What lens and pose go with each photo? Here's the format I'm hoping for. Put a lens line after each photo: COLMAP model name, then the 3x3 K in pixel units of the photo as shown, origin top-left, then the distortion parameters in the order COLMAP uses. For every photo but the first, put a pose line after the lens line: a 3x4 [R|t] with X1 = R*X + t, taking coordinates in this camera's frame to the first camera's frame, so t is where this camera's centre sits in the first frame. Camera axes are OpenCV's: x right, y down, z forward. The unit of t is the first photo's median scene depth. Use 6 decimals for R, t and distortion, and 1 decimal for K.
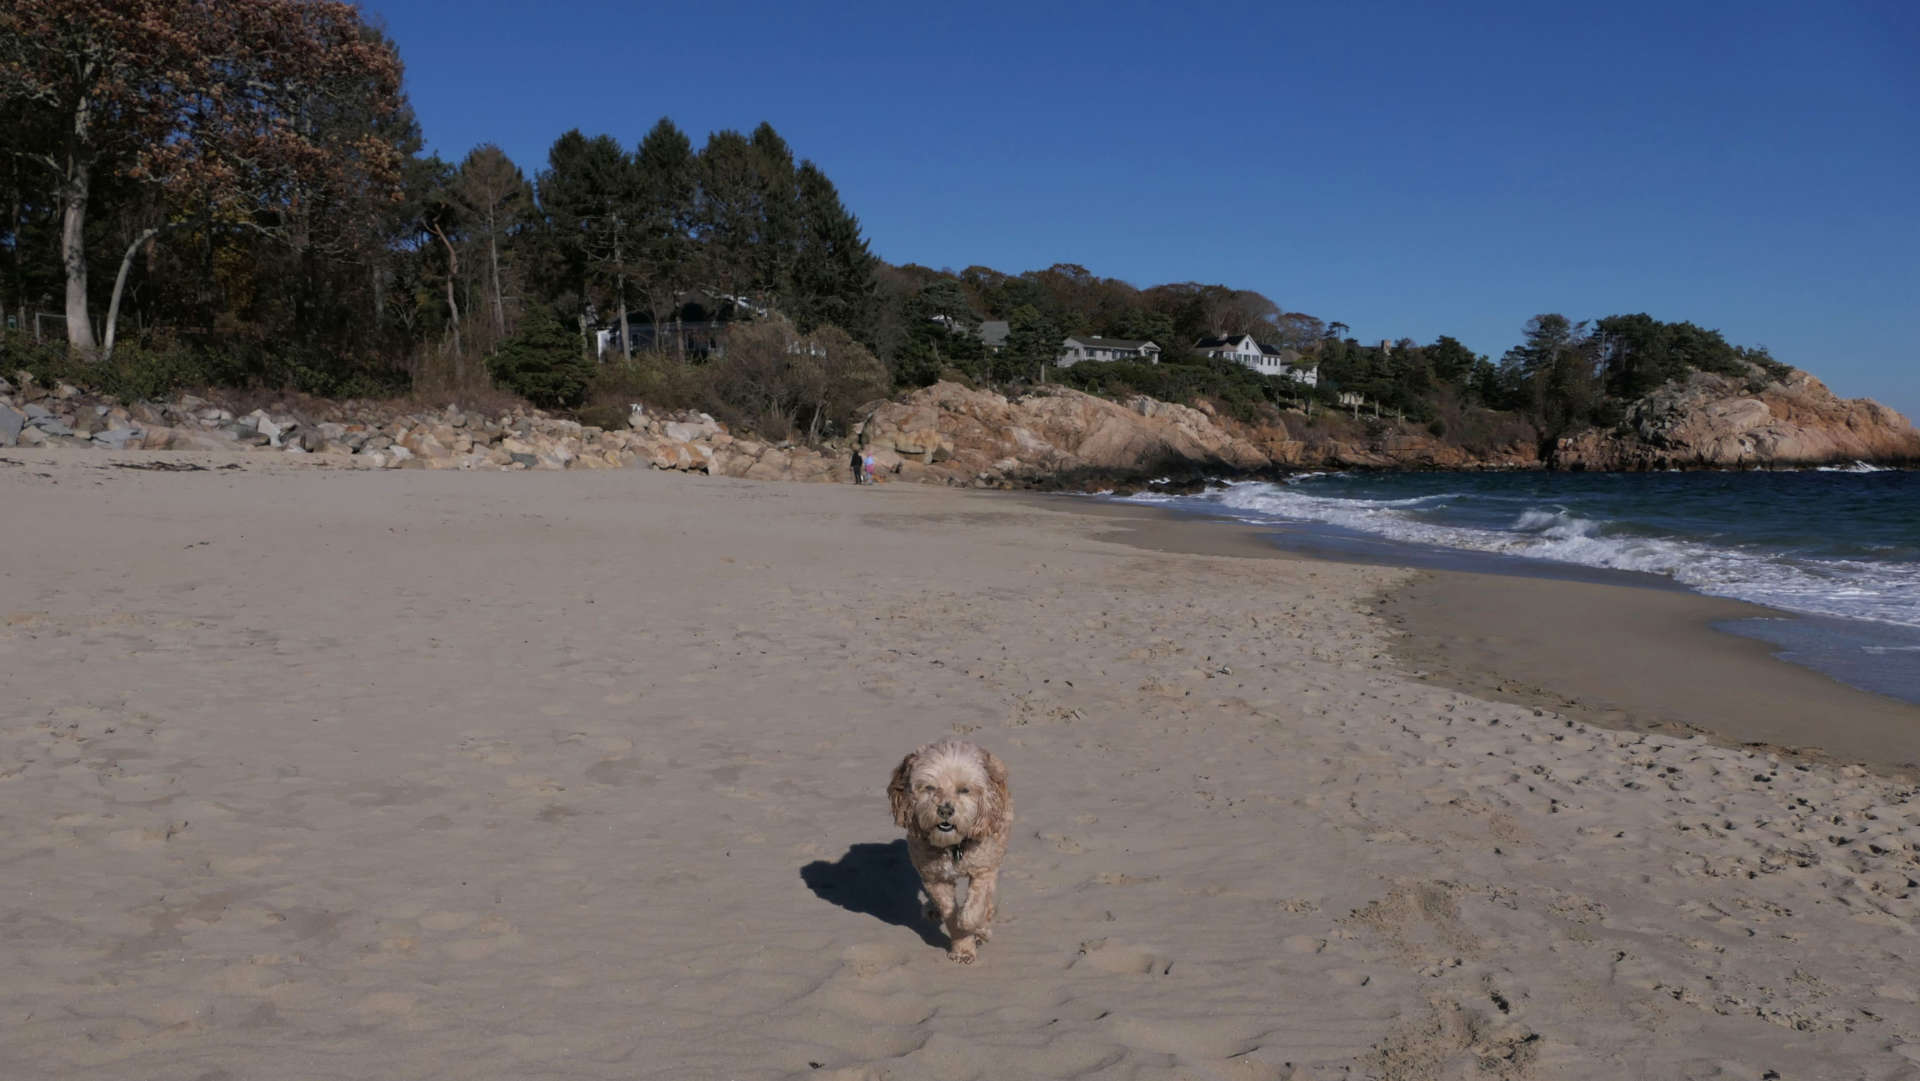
lens RADIAL K [[1452.0, 0, 920.6], [0, 1452.0, 679.8], [0, 0, 1]] dist [-0.012399, 0.006544]
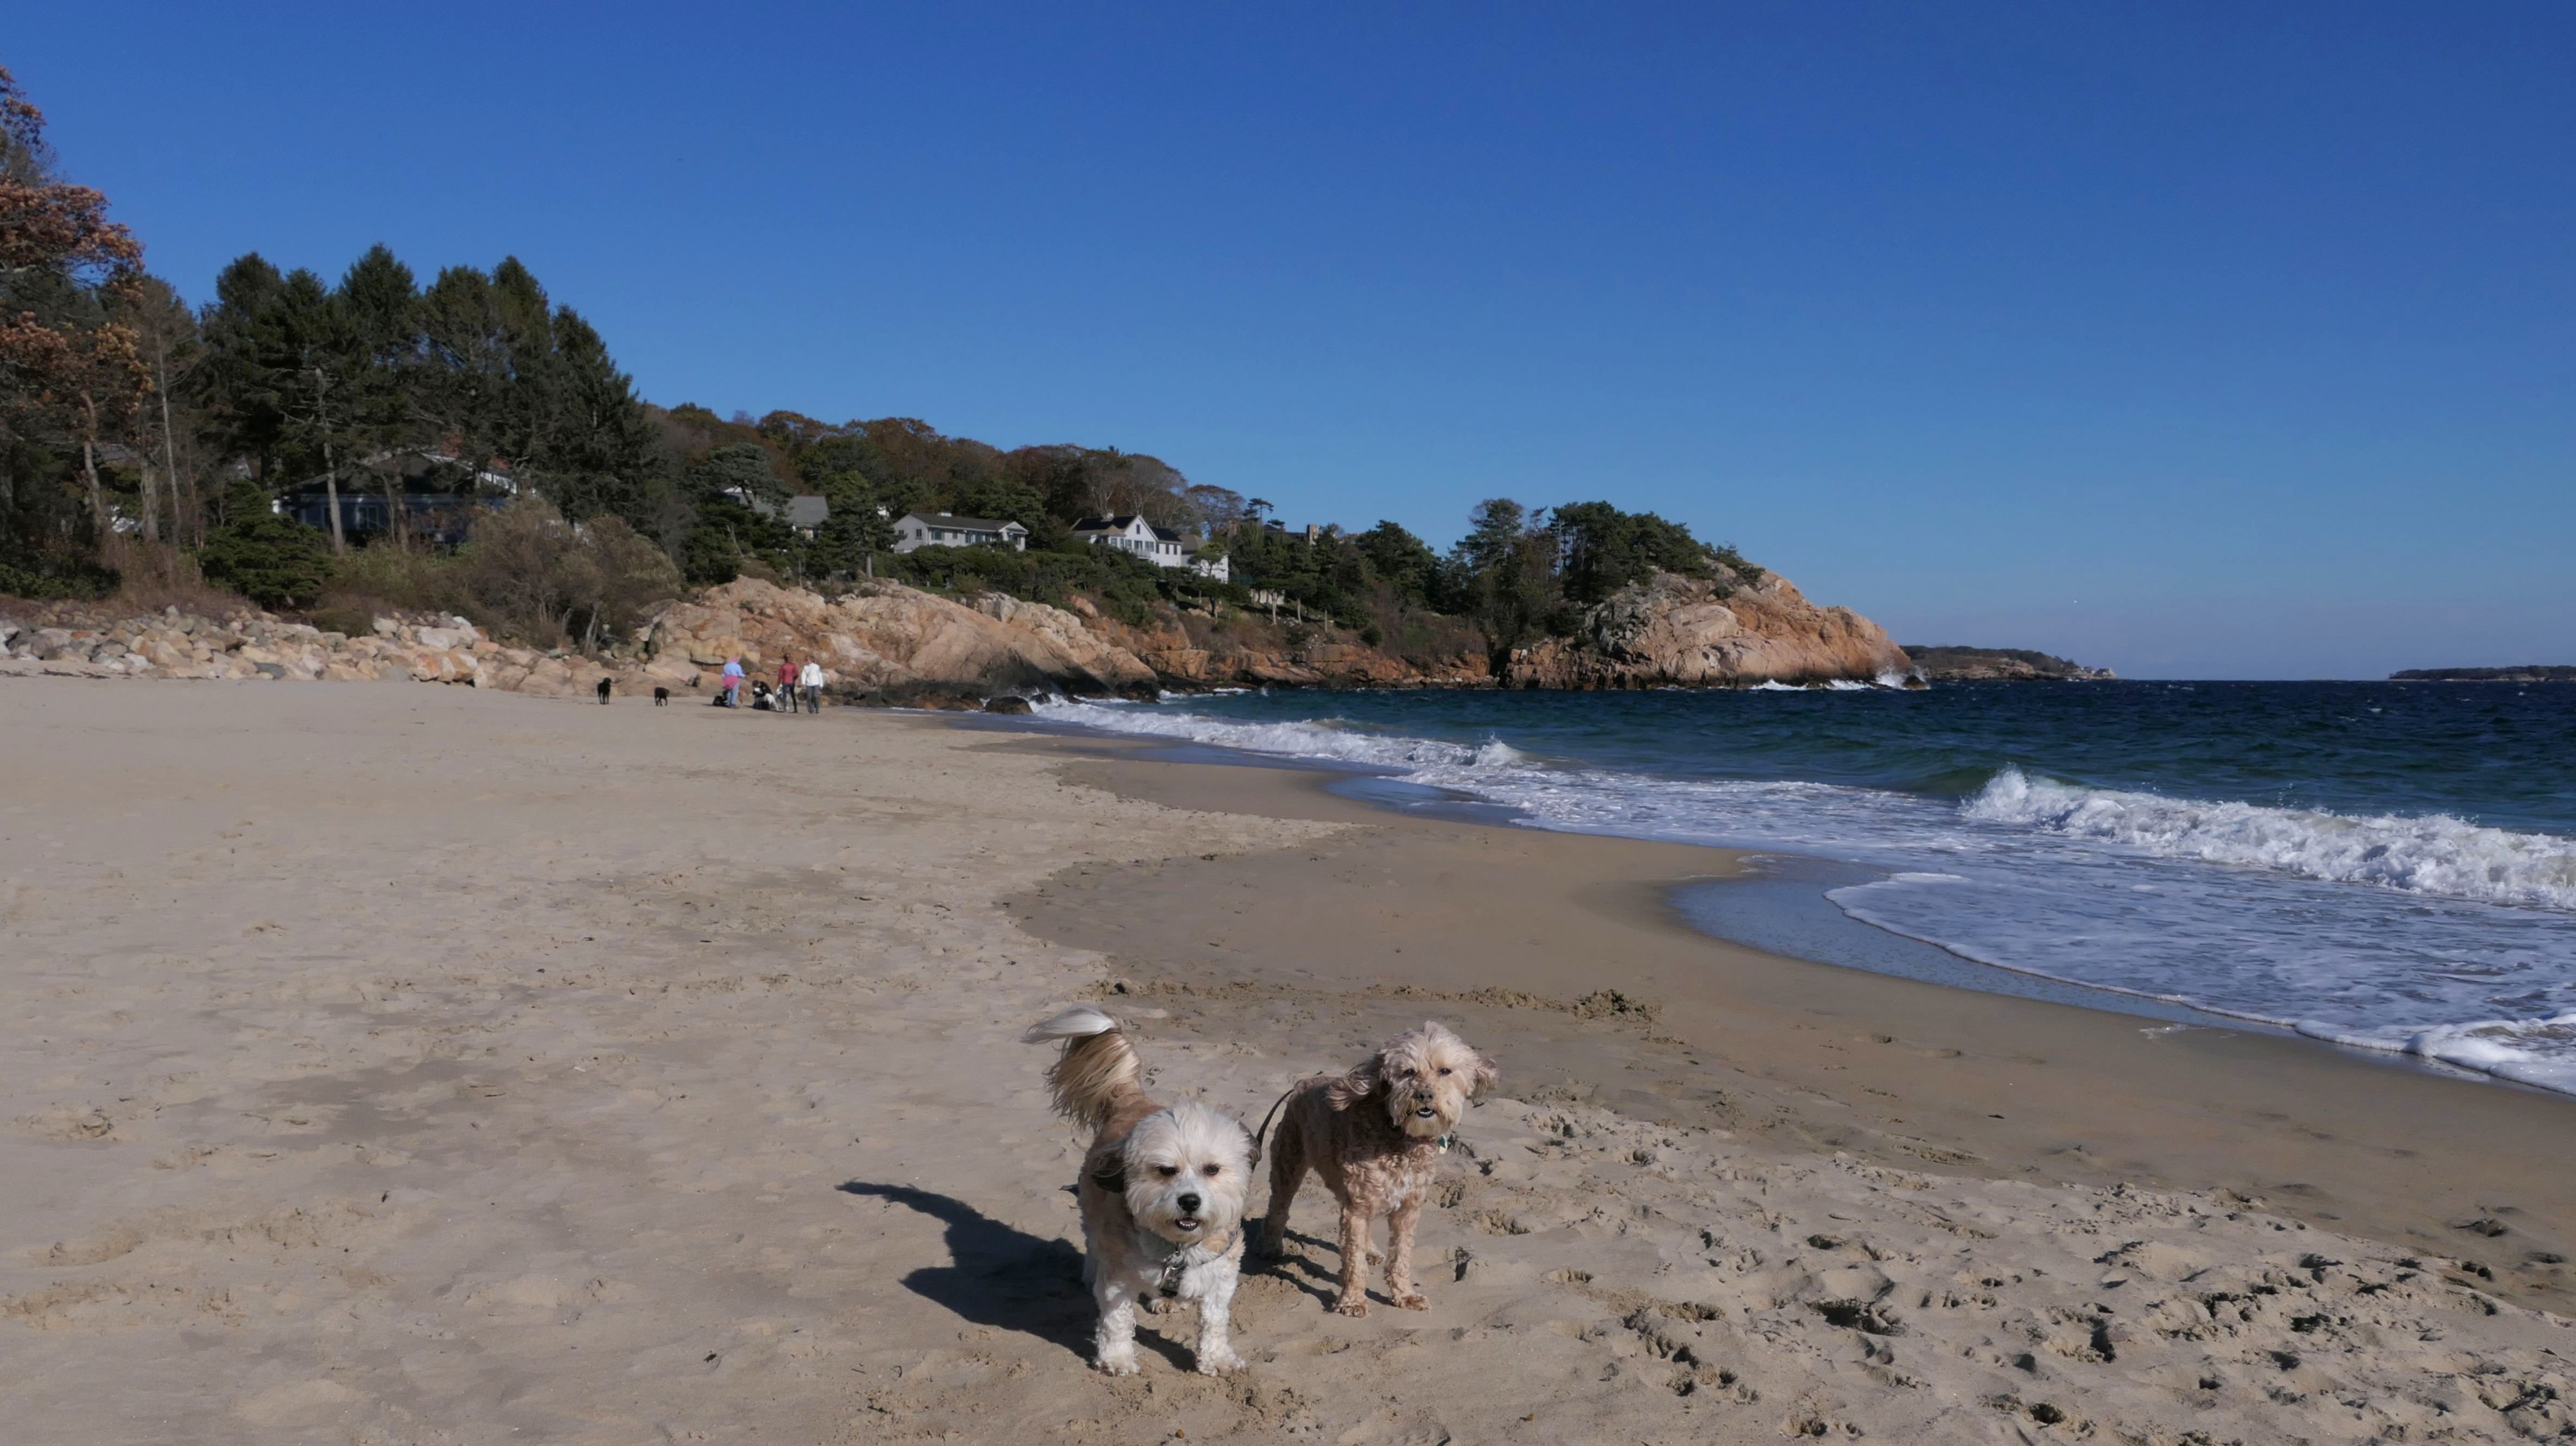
lens RADIAL K [[2060.7, 0, 1294.1], [0, 2060.7, 895.2], [0, 0, 1]] dist [-0.014426, 0.000843]
pose [[0.962003, -0.023350, 0.272038, -0.003086], [0.034866, 0.998685, -0.037574, 0.014877], [-0.270803, 0.045631, 0.961553, -0.100421]]
